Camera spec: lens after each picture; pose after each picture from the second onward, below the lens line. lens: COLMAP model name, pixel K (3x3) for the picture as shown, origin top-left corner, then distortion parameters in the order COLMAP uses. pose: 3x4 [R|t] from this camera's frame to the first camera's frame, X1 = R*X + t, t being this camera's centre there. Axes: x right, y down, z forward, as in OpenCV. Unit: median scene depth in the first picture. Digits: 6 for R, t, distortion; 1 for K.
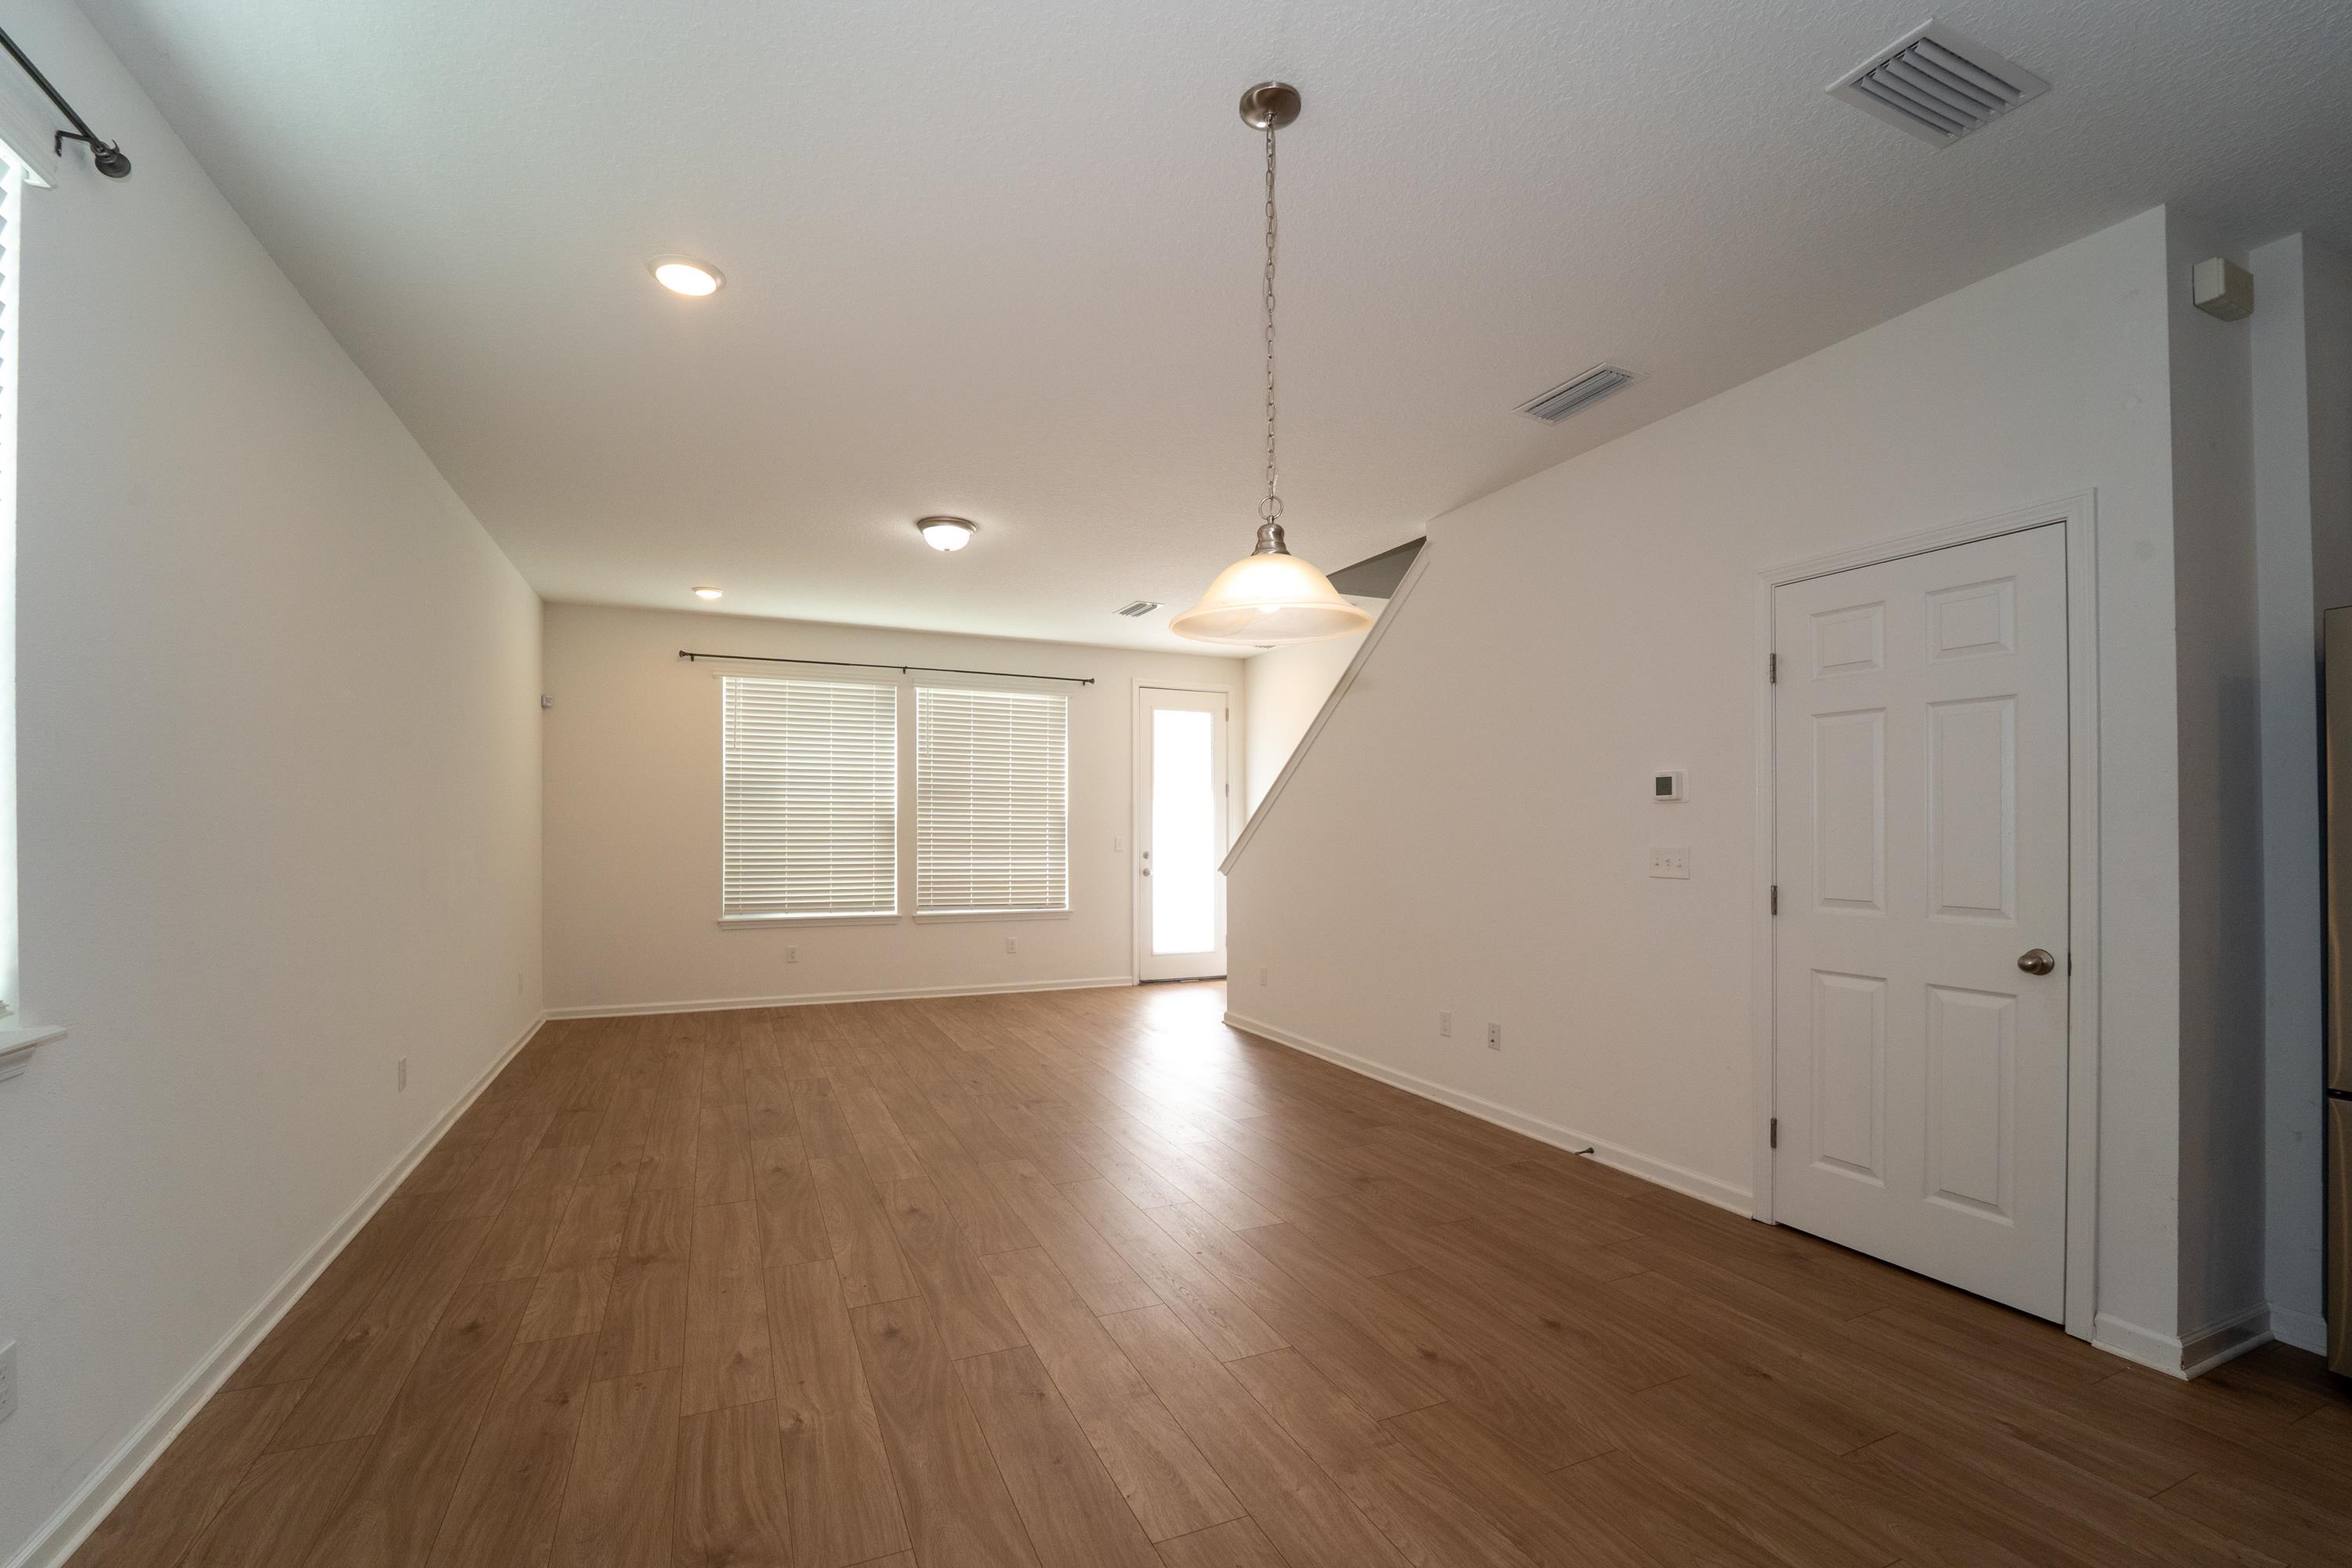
lens RADIAL K [[1004.6, 0, 1164.5], [0, 1004.6, 829.9], [0, 0, 1]] dist [-0.016018, -0.000184]
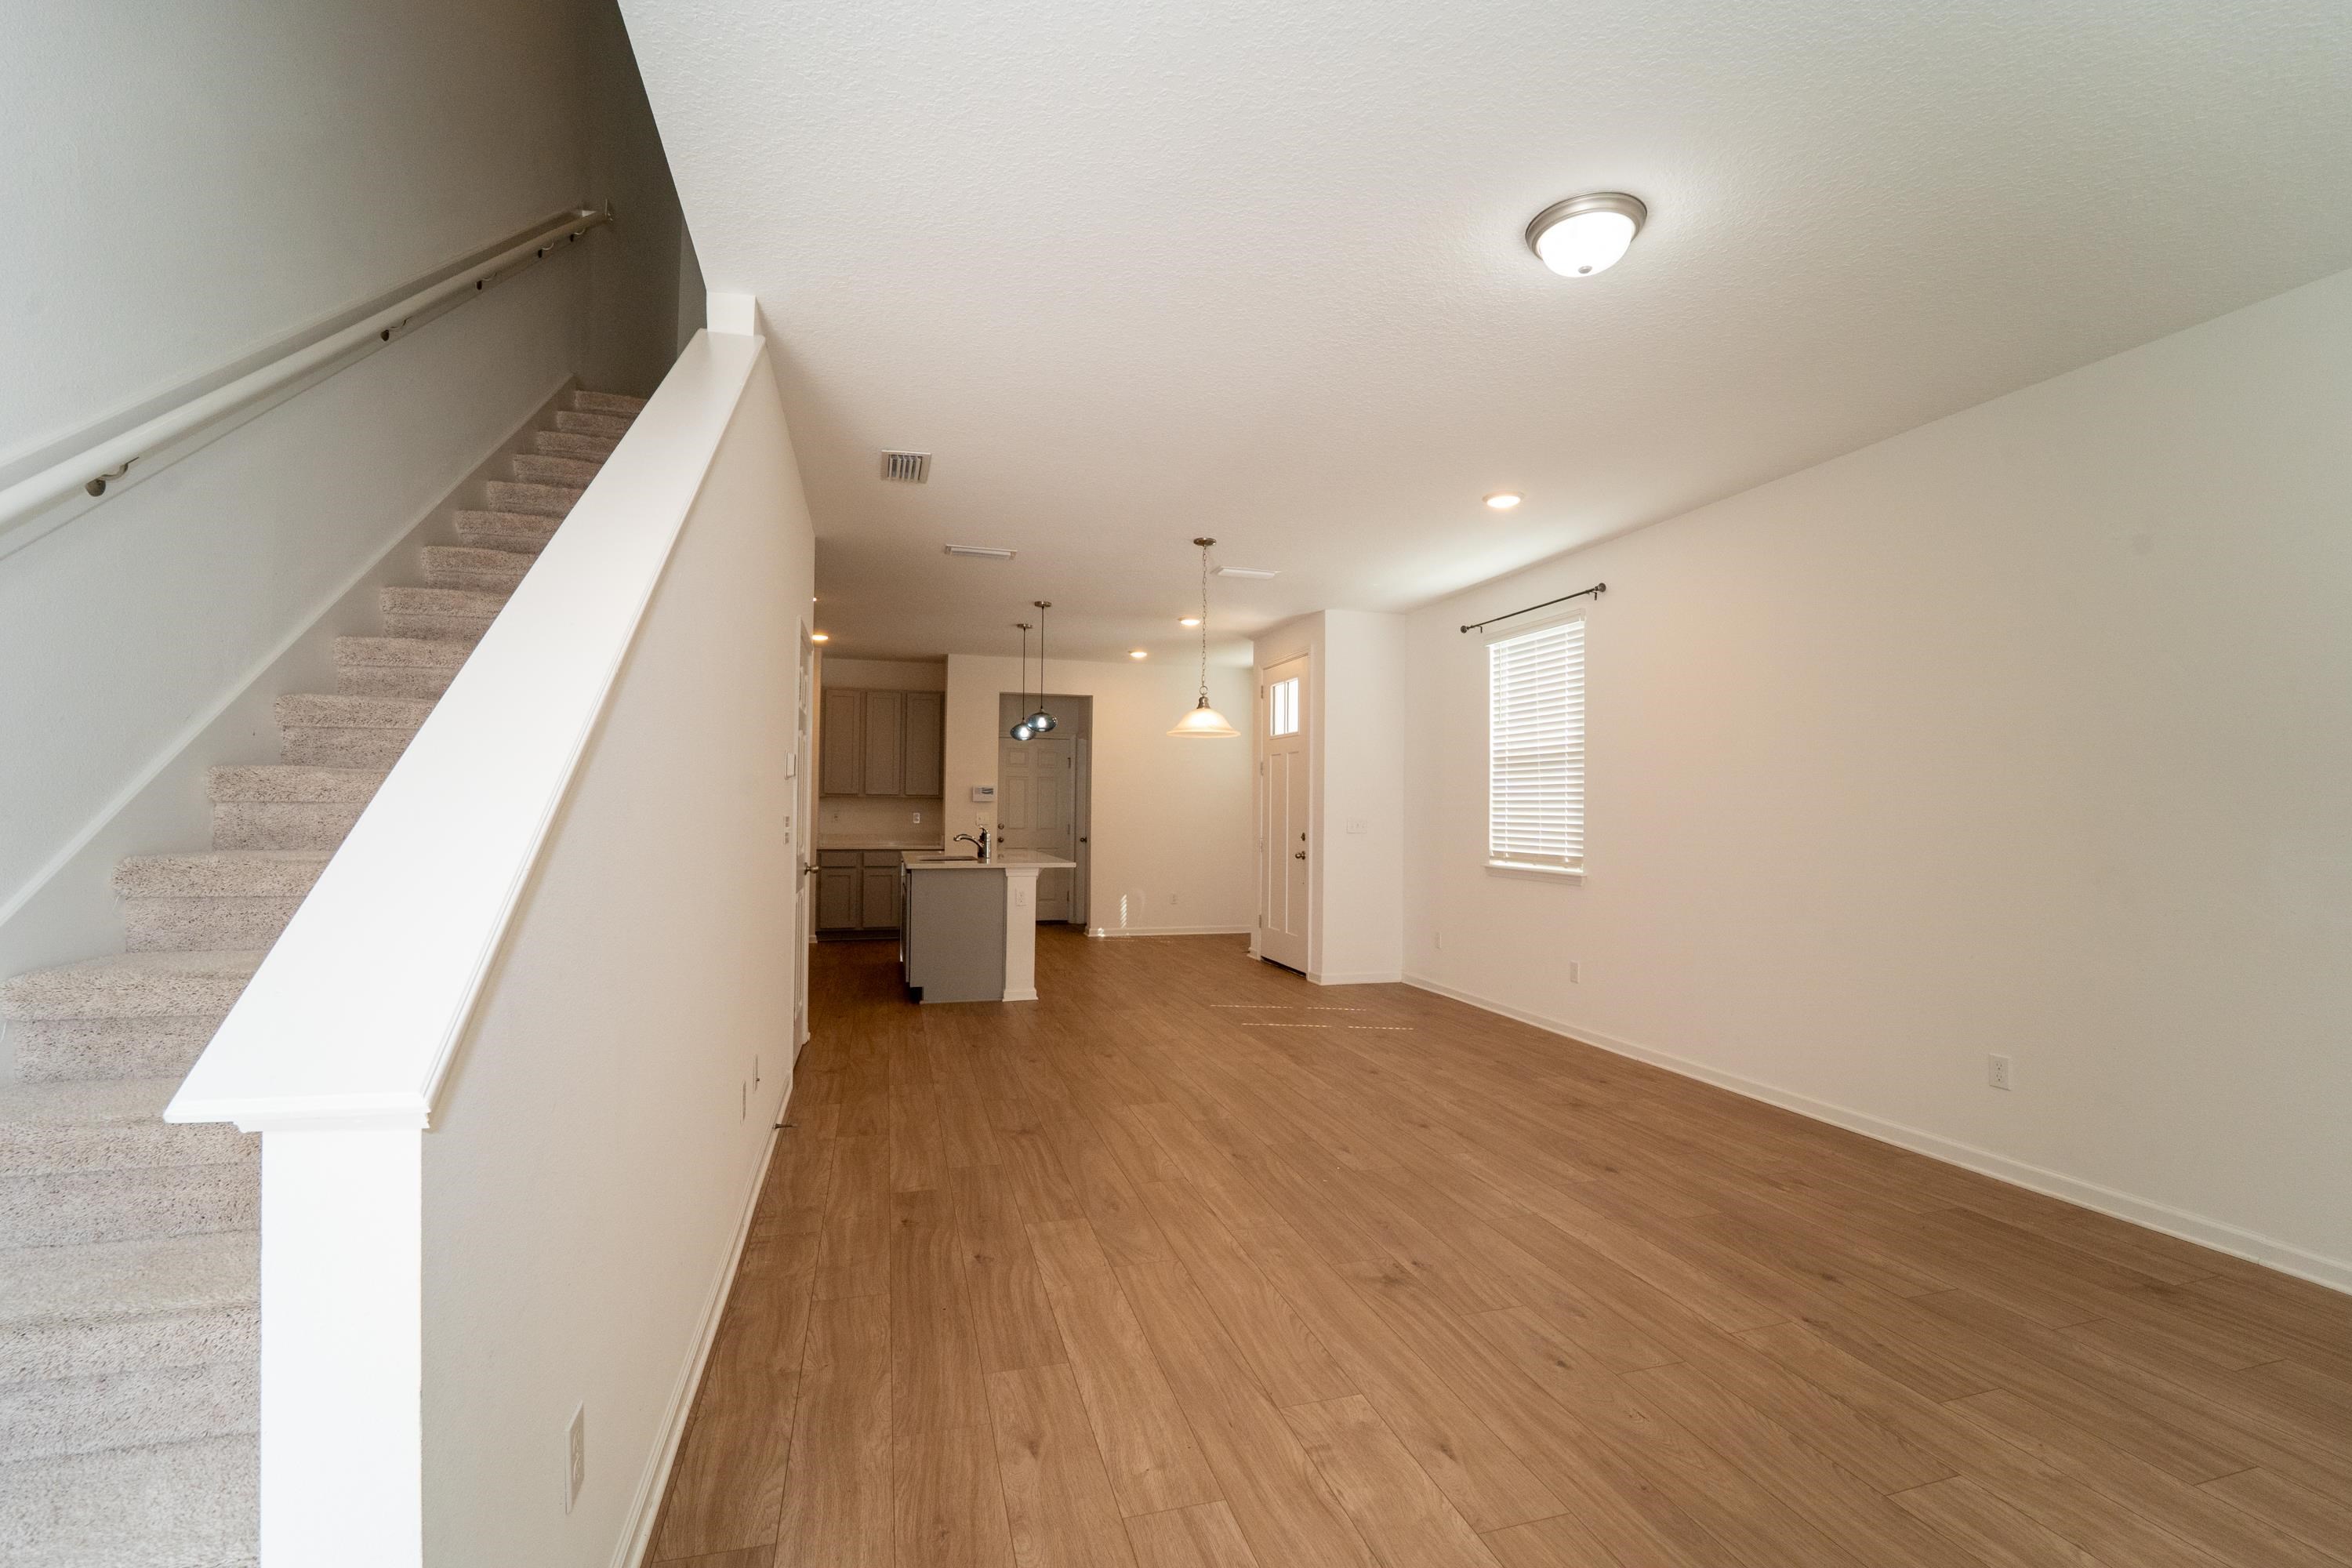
lens RADIAL K [[979.1, 0, 1164.7], [0, 979.1, 785.6], [0, 0, 1]] dist [-0.023739, 0.000171]
pose [[-0.989443, -0.009339, 0.144621, -0.072000], [-0.013073, 0.999605, -0.024894, 0.001085], [-0.144332, -0.026522, -0.989174, 1.489805]]
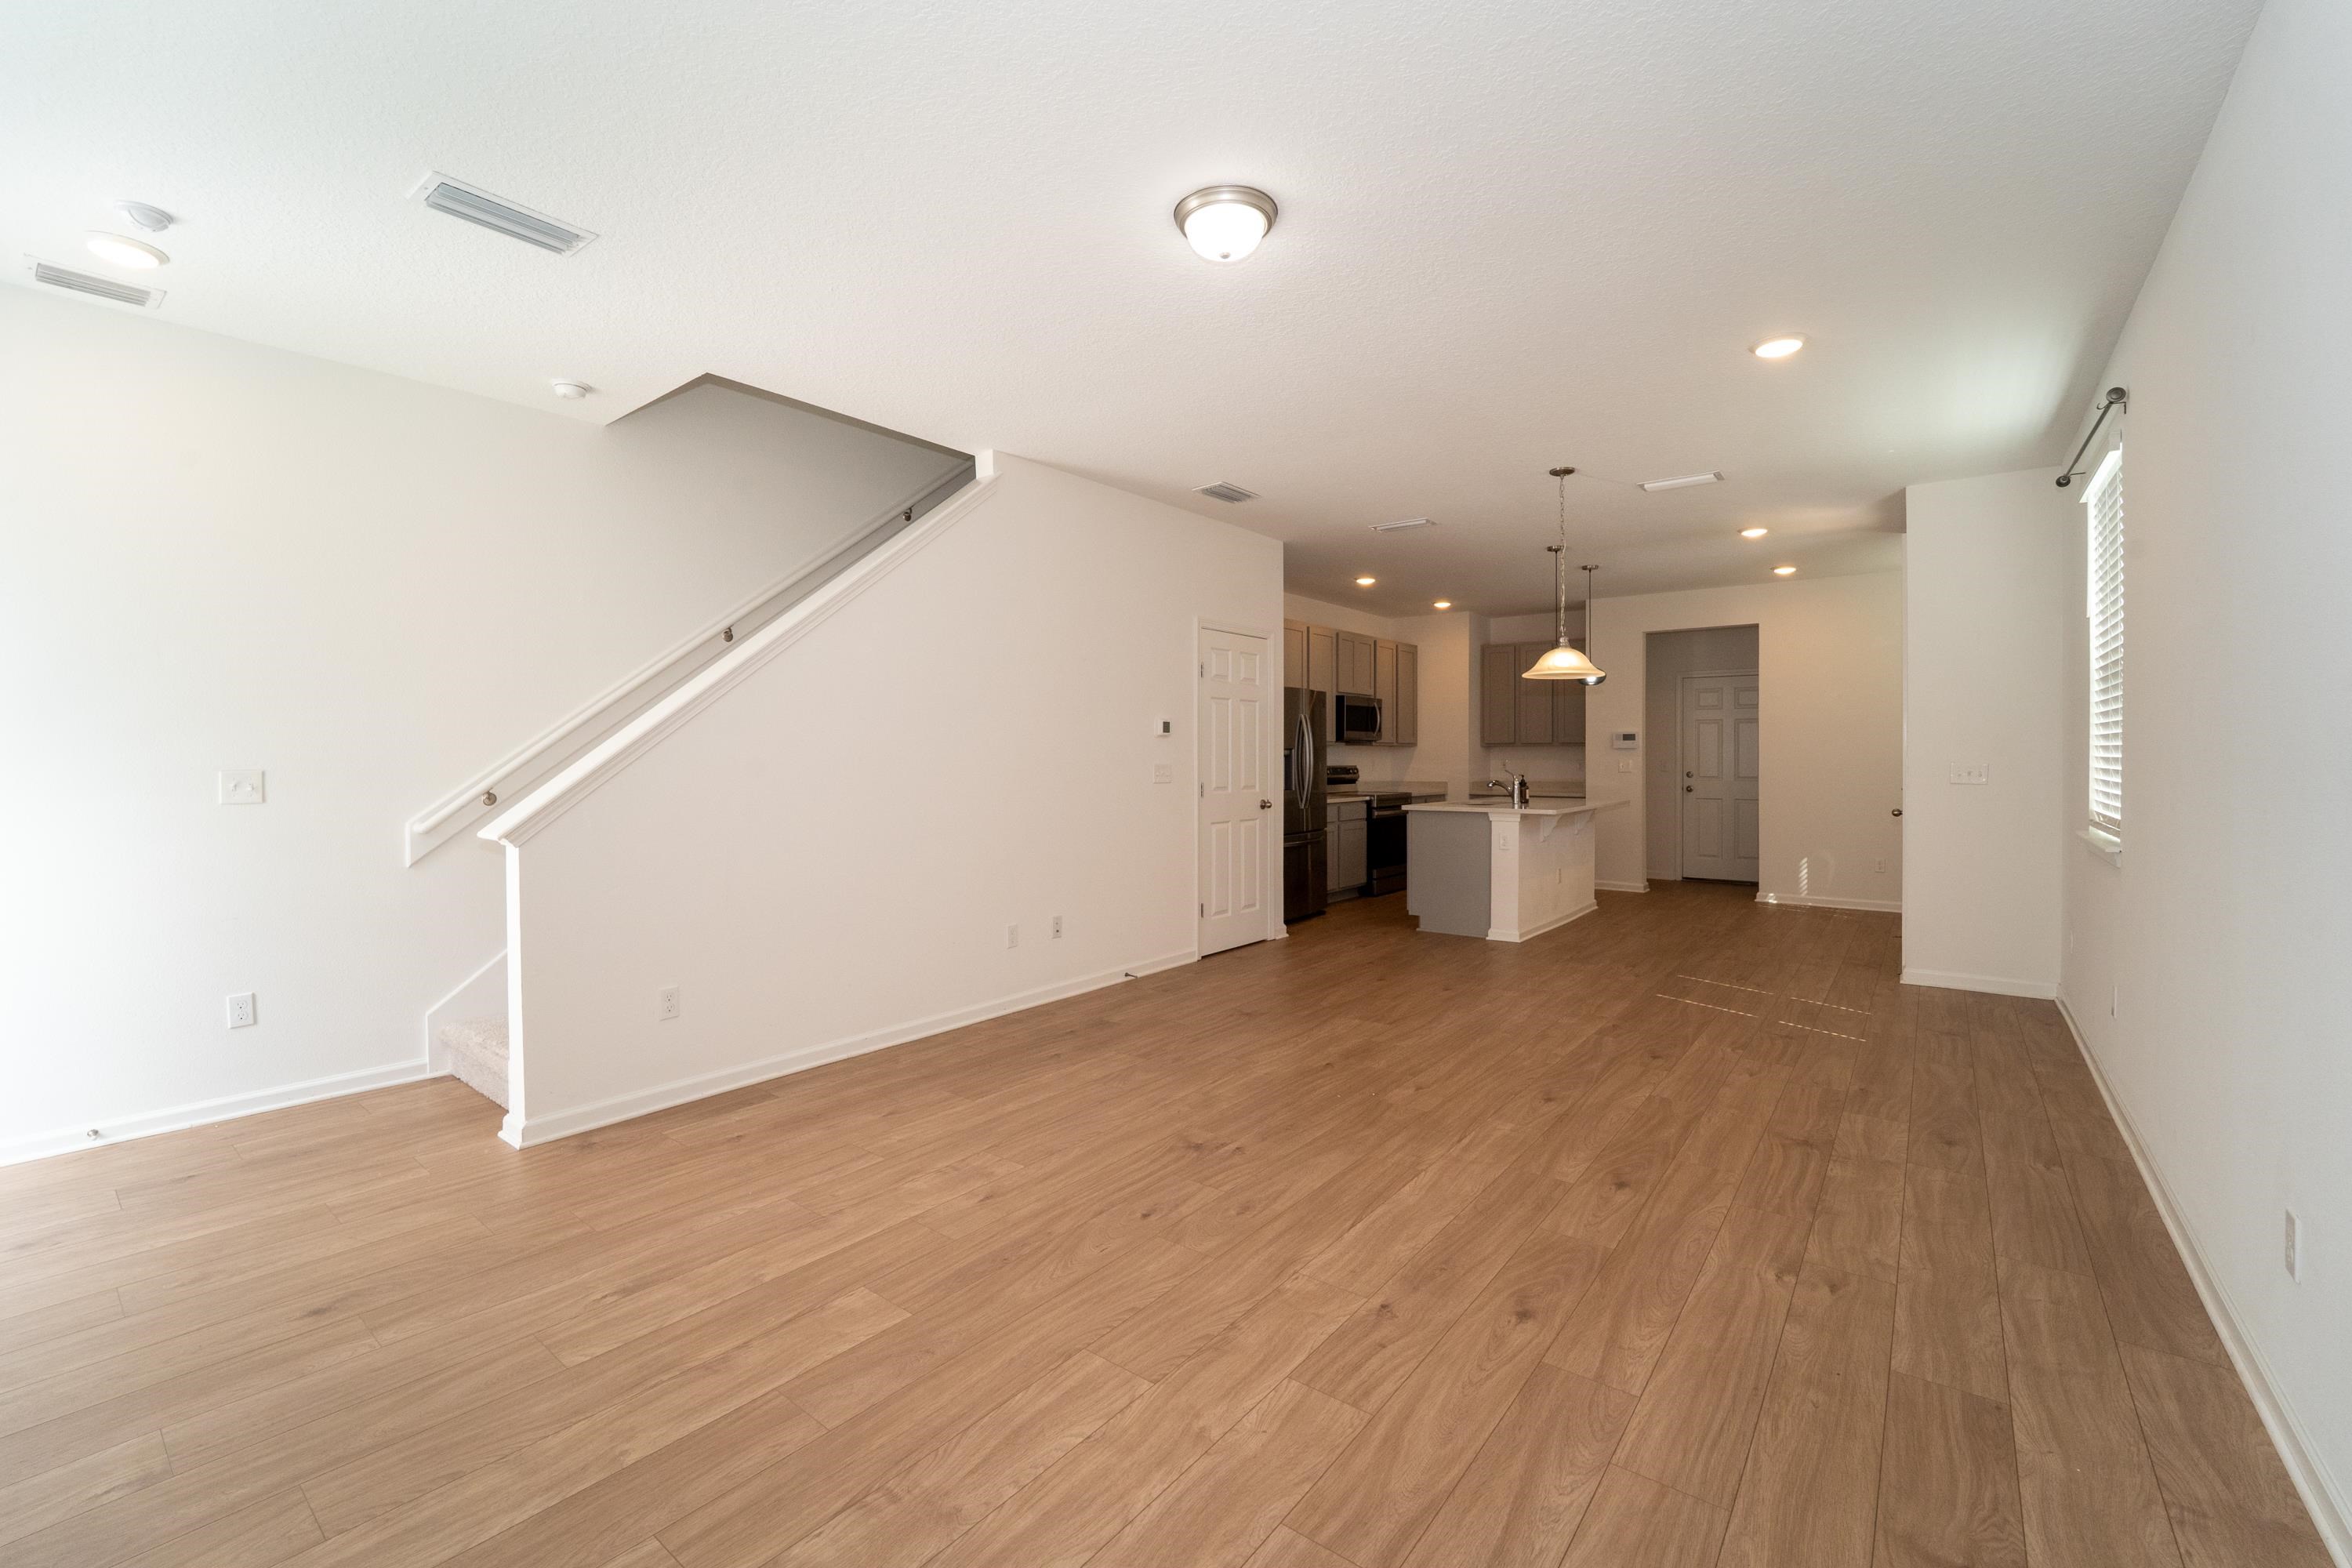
lens RADIAL K [[979.1, 0, 1164.7], [0, 979.1, 785.6], [0, 0, 1]] dist [-0.023739, 0.000171]
pose [[-0.461664, -0.029217, 0.886574, -0.667383], [0.000473, 0.999449, 0.033183, -0.000924], [-0.887055, 0.015738, -0.461396, 1.249841]]
